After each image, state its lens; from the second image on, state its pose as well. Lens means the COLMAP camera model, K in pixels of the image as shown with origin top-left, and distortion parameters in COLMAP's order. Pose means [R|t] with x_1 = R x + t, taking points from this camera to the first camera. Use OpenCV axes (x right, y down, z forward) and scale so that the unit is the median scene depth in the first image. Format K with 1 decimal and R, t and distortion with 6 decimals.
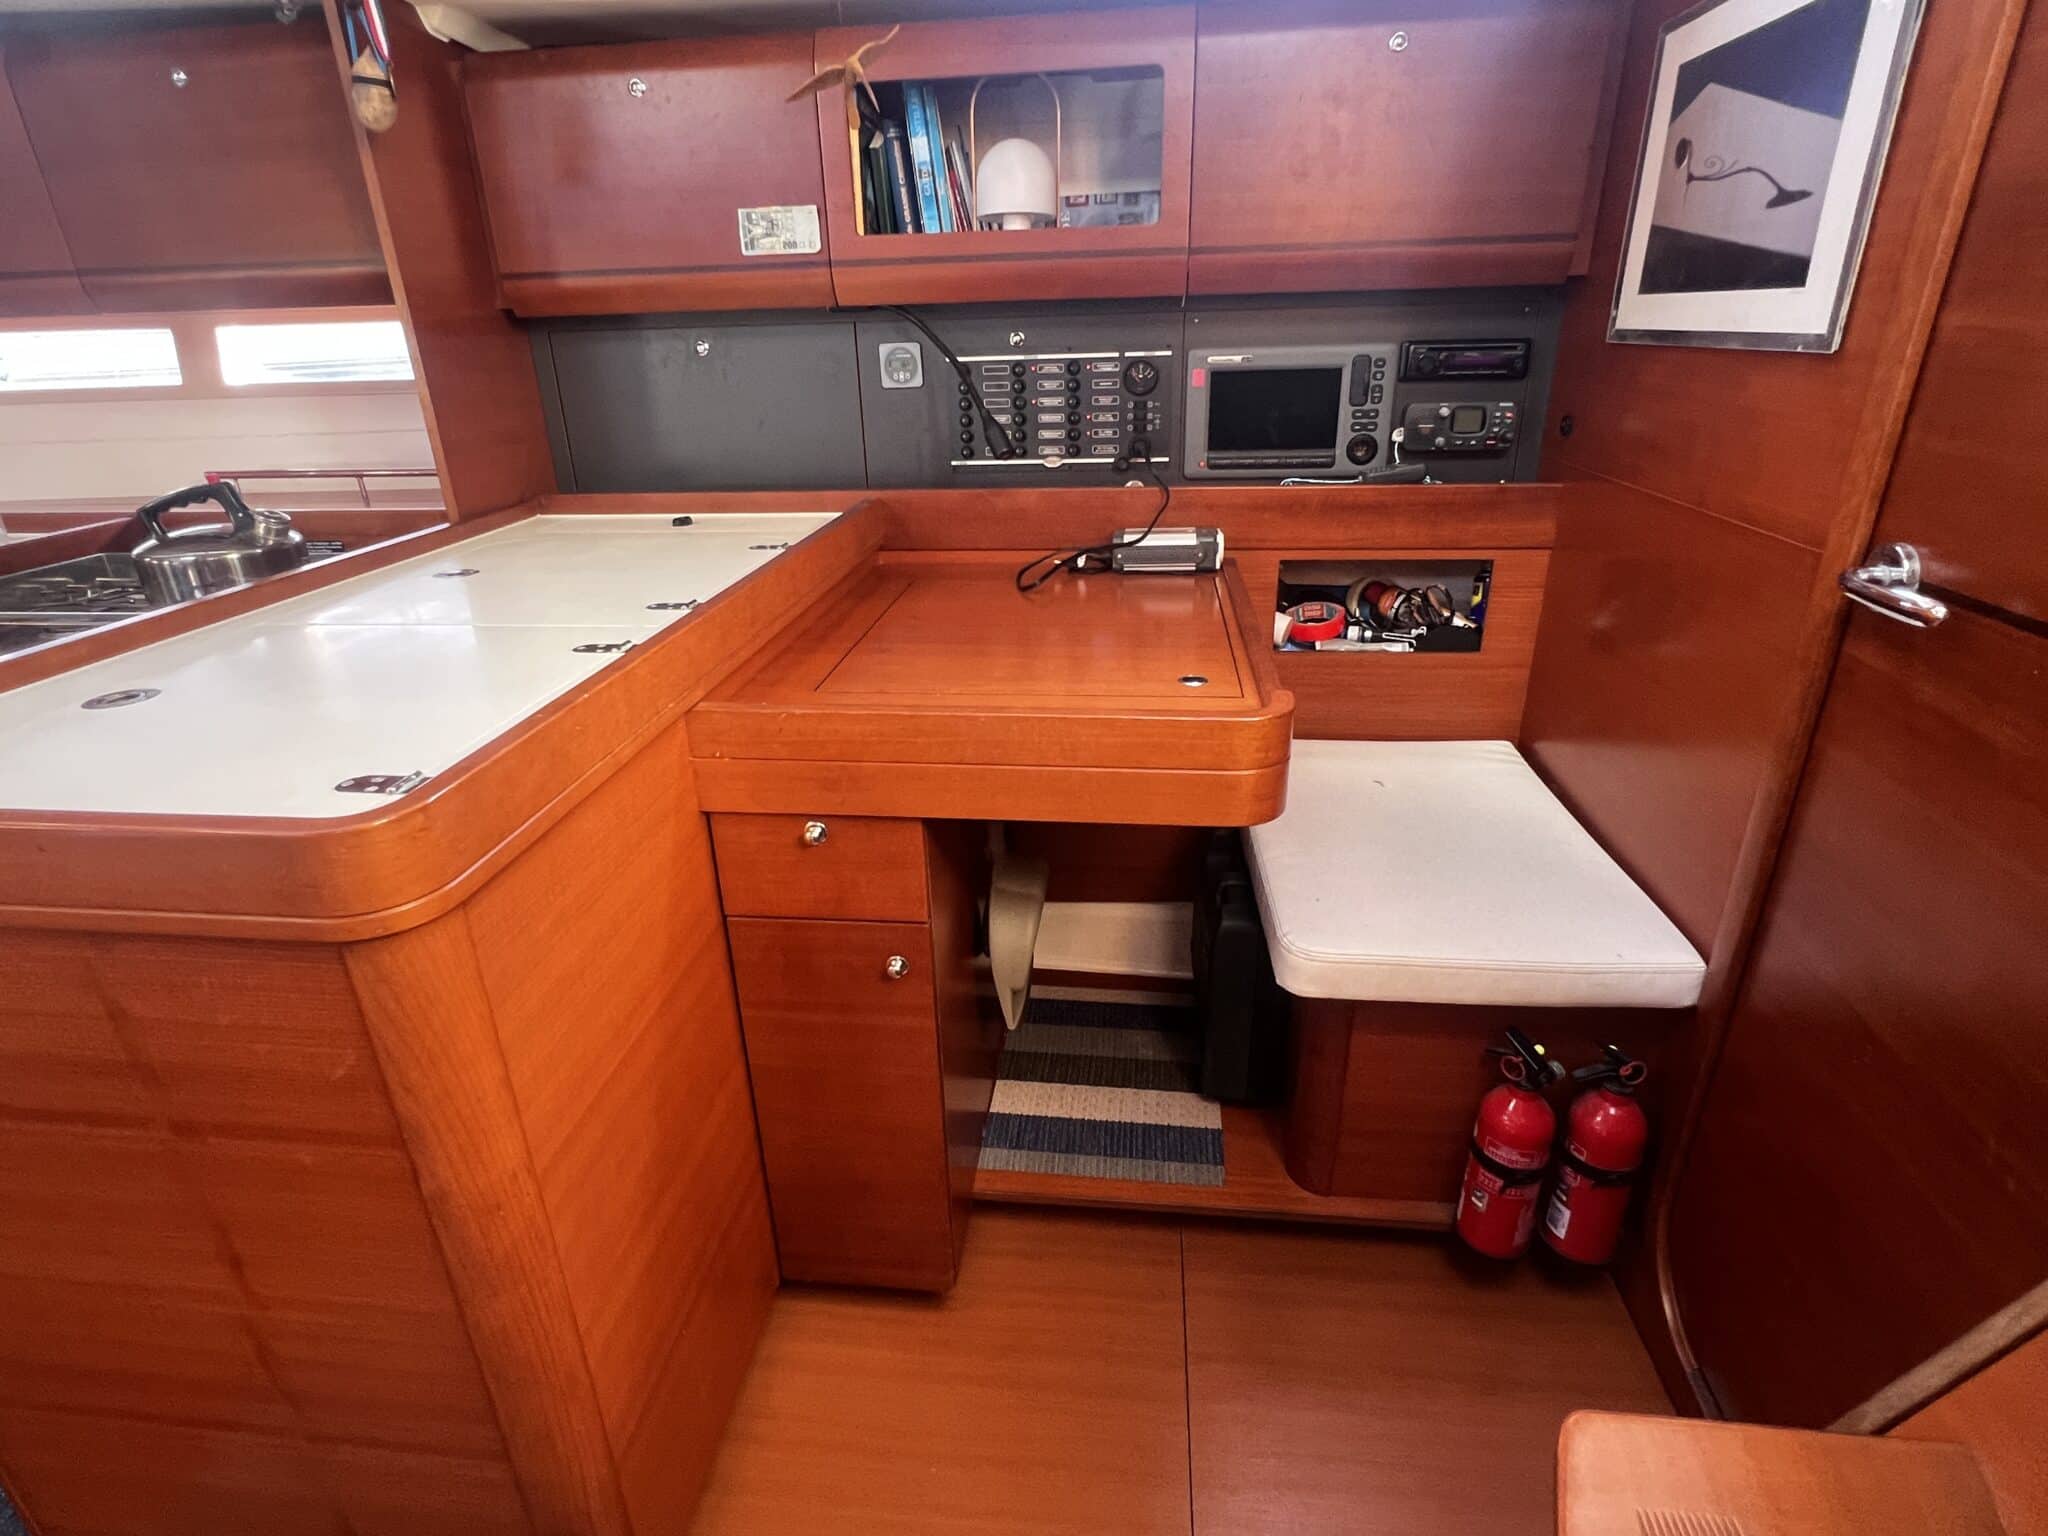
lens RADIAL K [[1057.0, 0, 1024.0], [0, 1057.0, 768.0], [0, 0, 1]] dist [-0.001563, 0.000573]
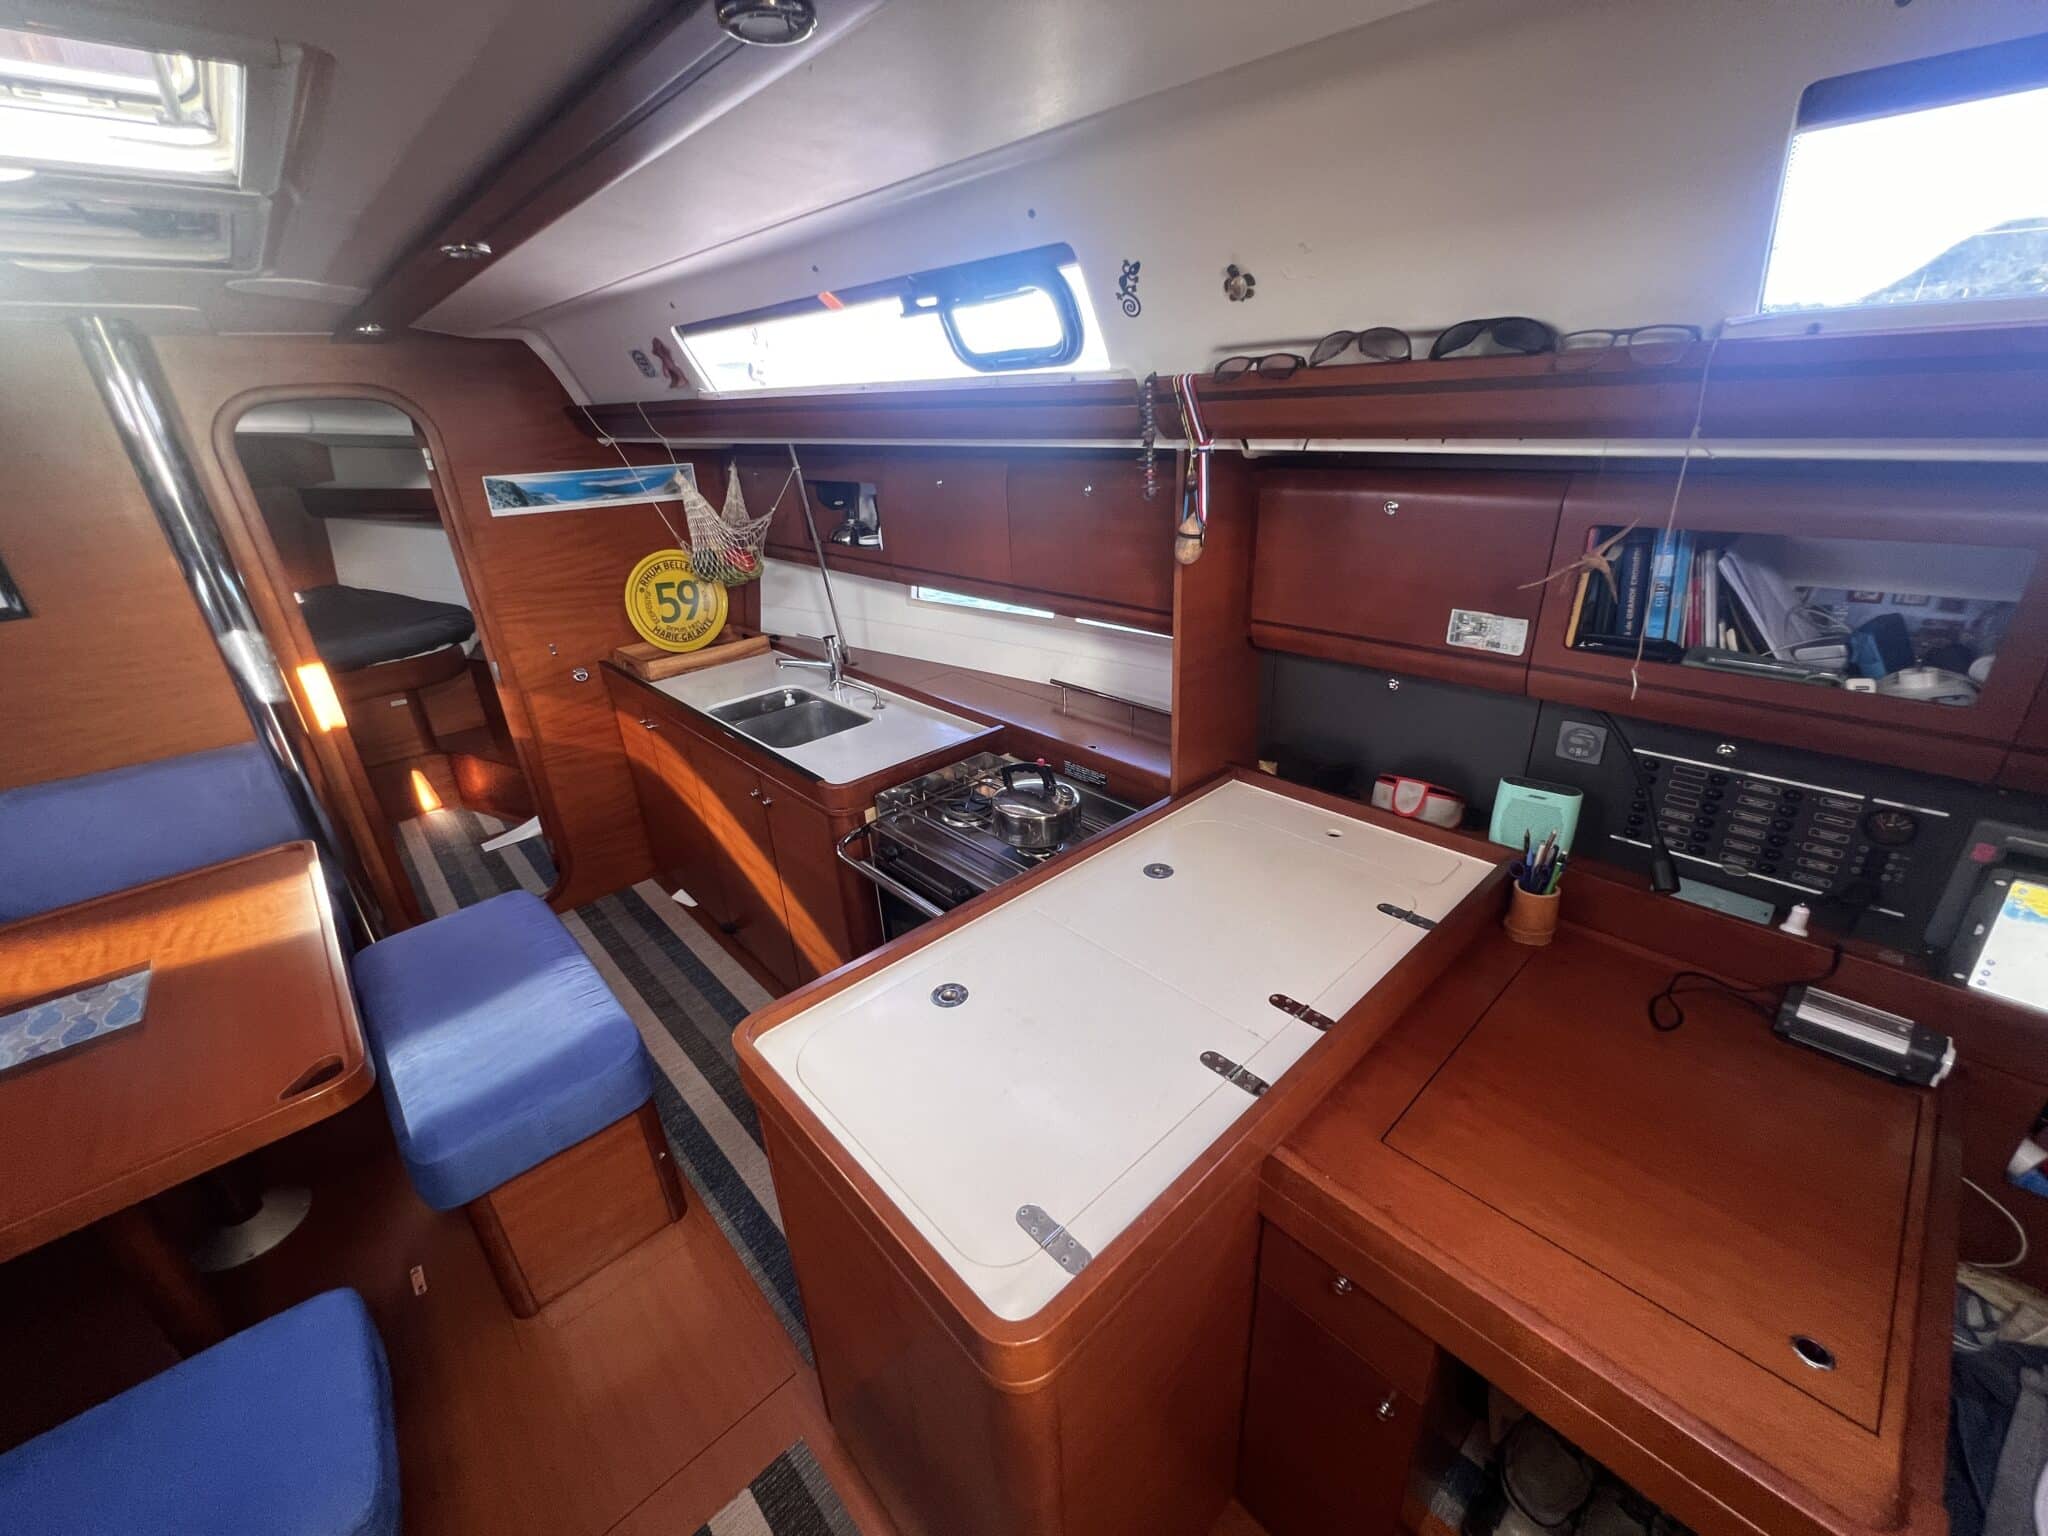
lens RADIAL K [[821.2, 0, 1024.0], [0, 821.2, 768.0], [0, 0, 1]] dist [-0.002279, 0.000283]
pose [[0.755297, 0.253834, -0.604231, -0.038036], [-0.225638, 0.966302, 0.123888, -0.364068], [0.615316, 0.042765, 0.787120, 0.012744]]
